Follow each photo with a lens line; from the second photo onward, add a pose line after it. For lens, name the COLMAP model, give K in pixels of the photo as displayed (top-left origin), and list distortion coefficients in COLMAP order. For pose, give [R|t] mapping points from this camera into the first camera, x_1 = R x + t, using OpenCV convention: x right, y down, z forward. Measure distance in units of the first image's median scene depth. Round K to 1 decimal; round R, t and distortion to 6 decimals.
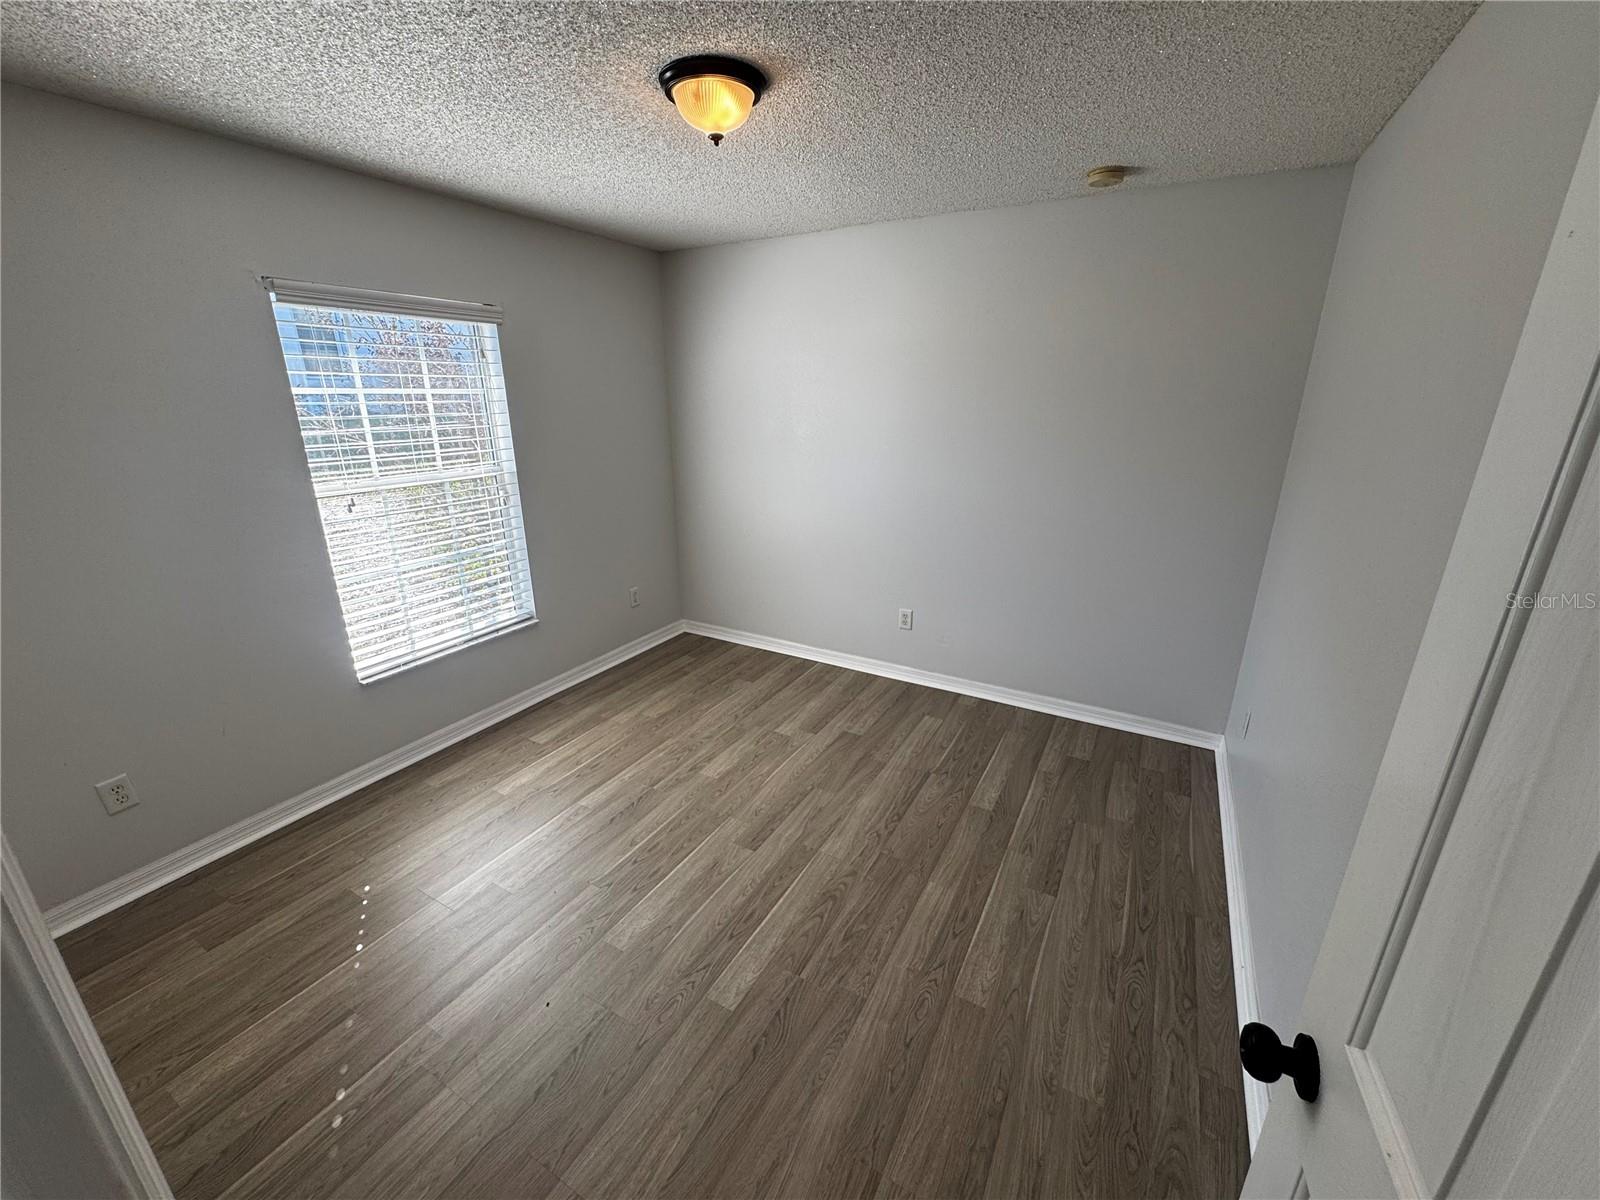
lens RADIAL K [[635.1, 0, 811.8], [0, 635.1, 600.3], [0, 0, 1]] dist [-0.004235, -0.000338]
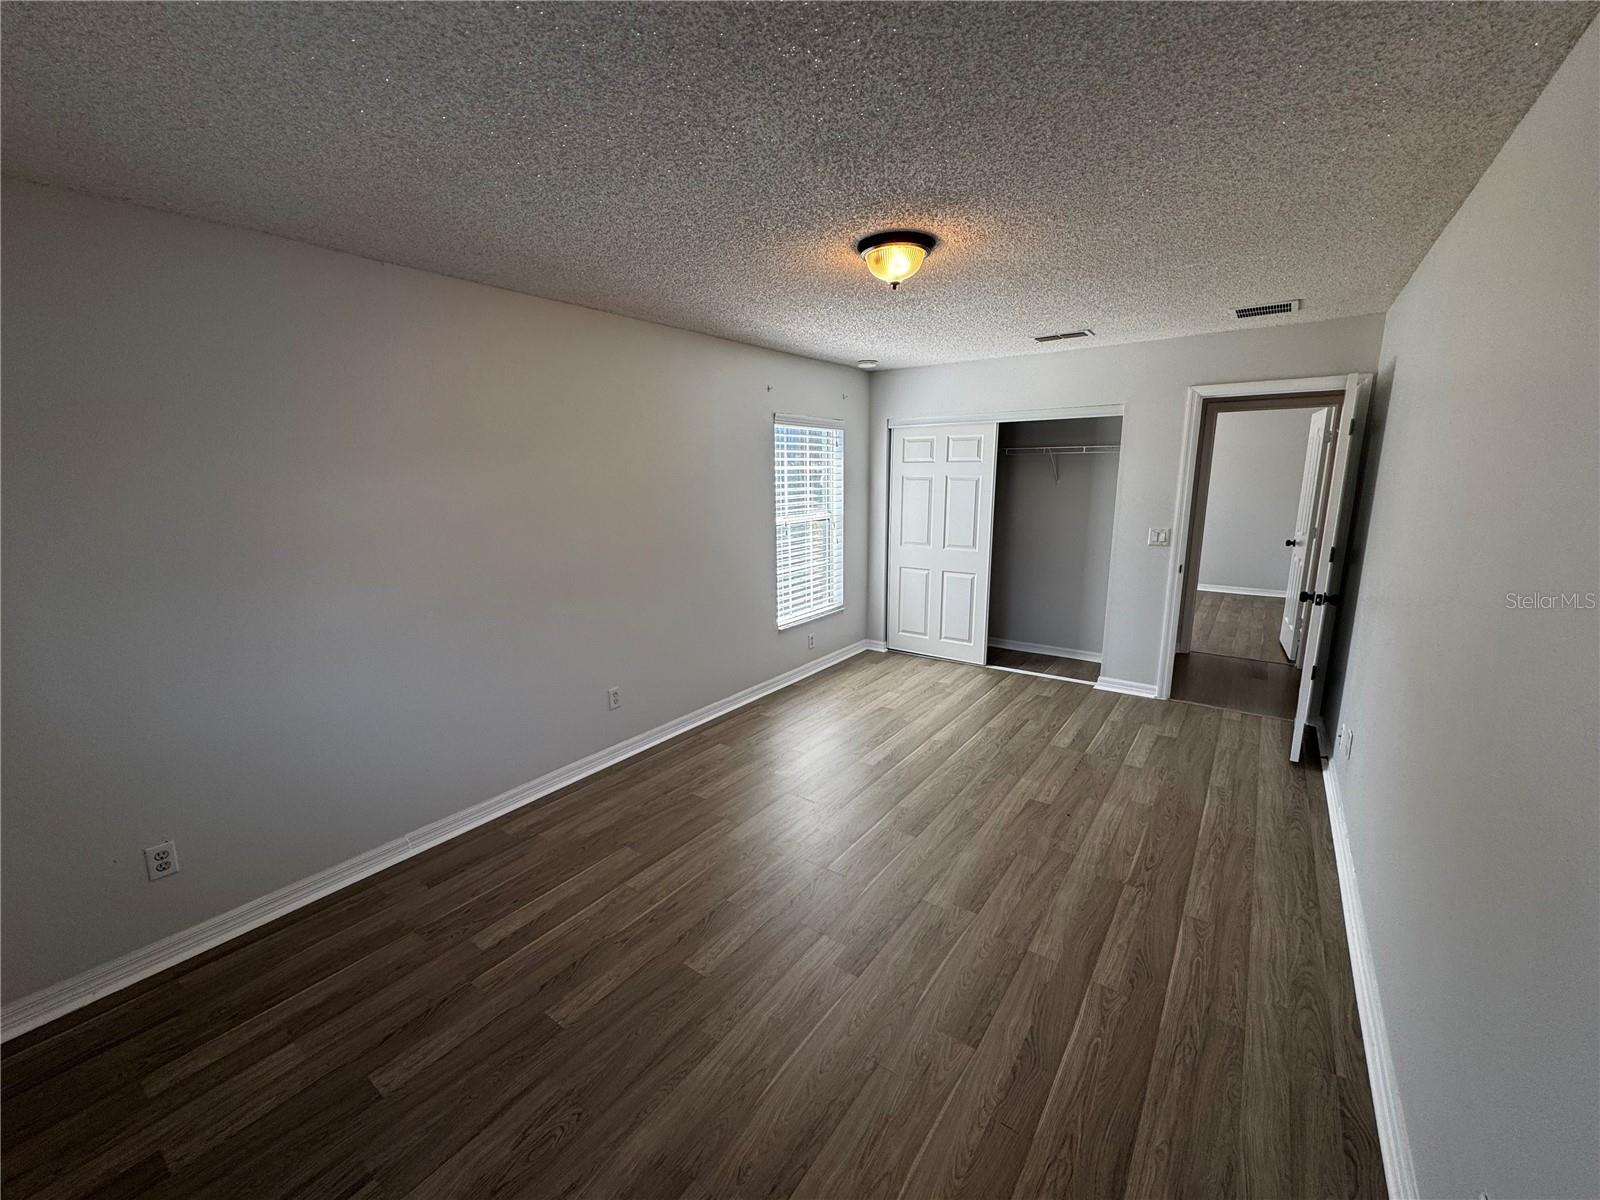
lens RADIAL K [[635.1, 0, 801.0], [0, 635.1, 591.2], [0, 0, 1]] dist [-0.004235, -0.000338]
pose [[0.990865, 0.013149, -0.134216, -0.173203], [-0.029391, 0.992368, -0.119754, 0.097546], [0.131617, 0.122605, 0.983689, -0.305852]]
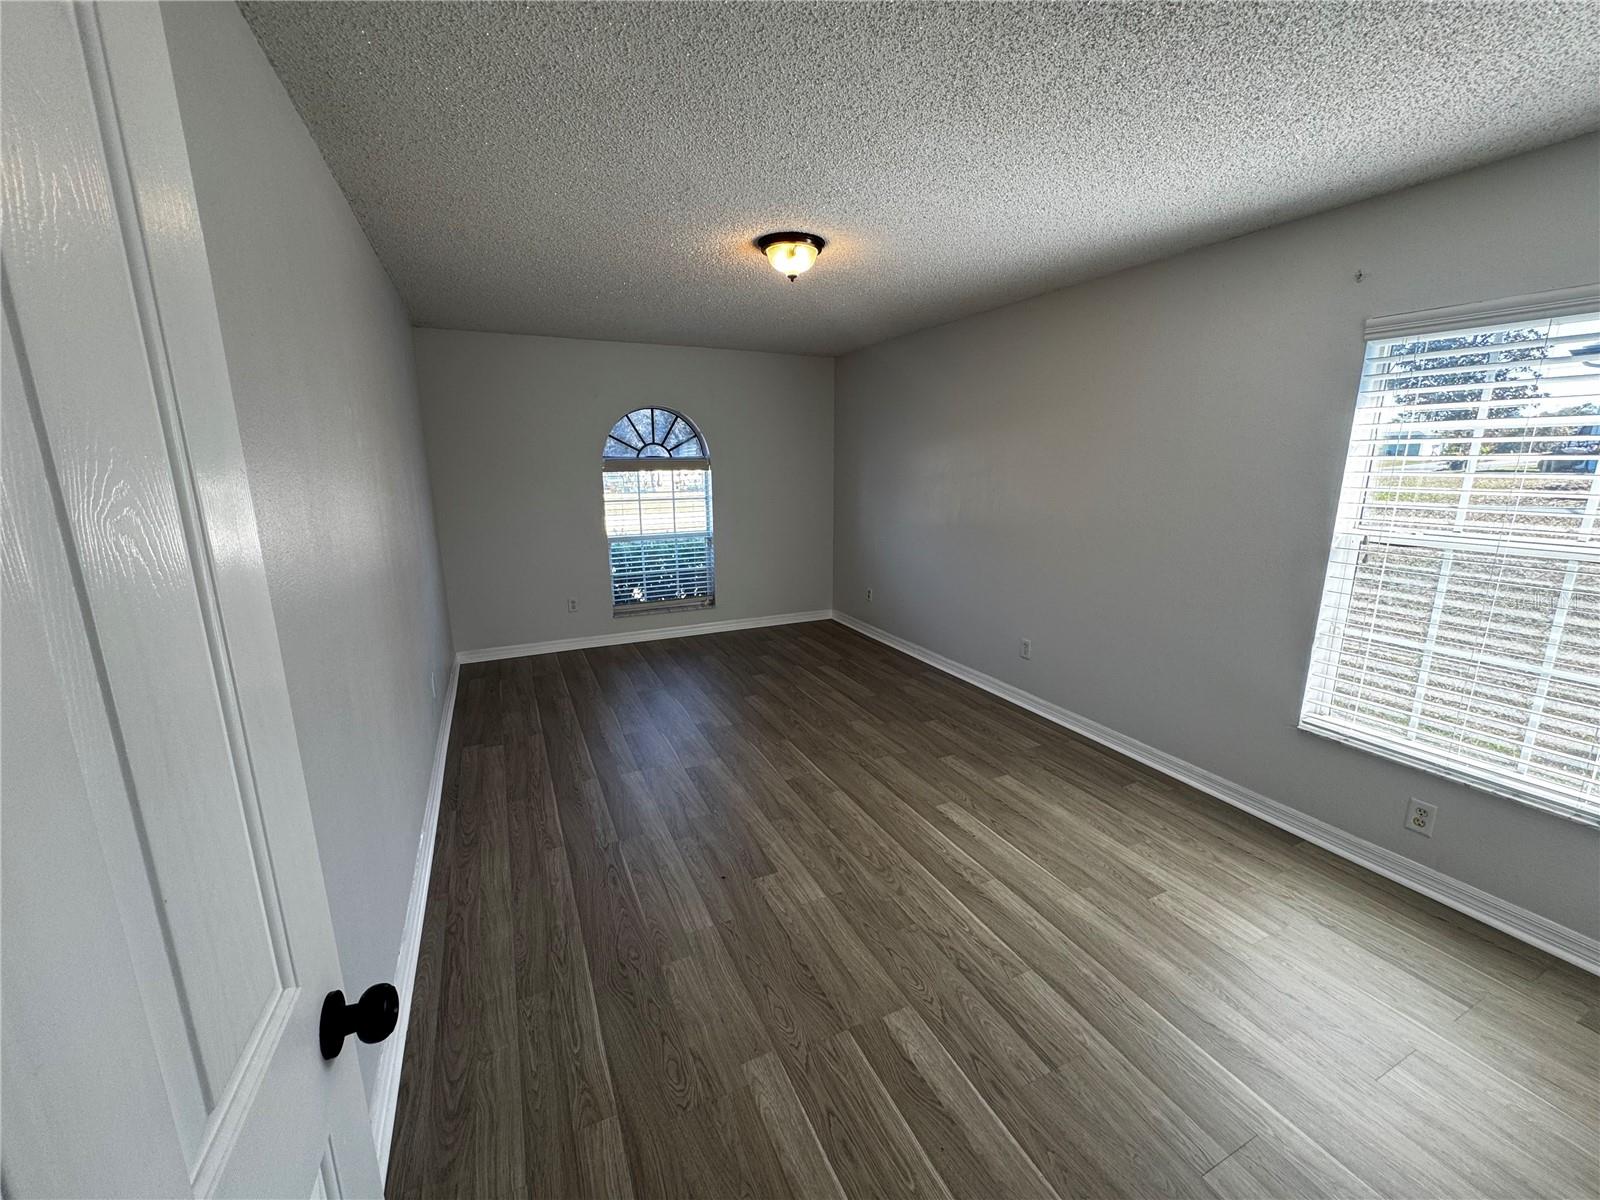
lens RADIAL K [[635.1, 0, 815.7], [0, 635.1, 604.9], [0, 0, 1]] dist [-0.004235, -0.000338]
pose [[-0.572711, 0.186644, -0.798227, 0.780649], [-0.246654, 0.889378, 0.384926, -0.407384], [0.781770, 0.417337, -0.463320, 1.373940]]
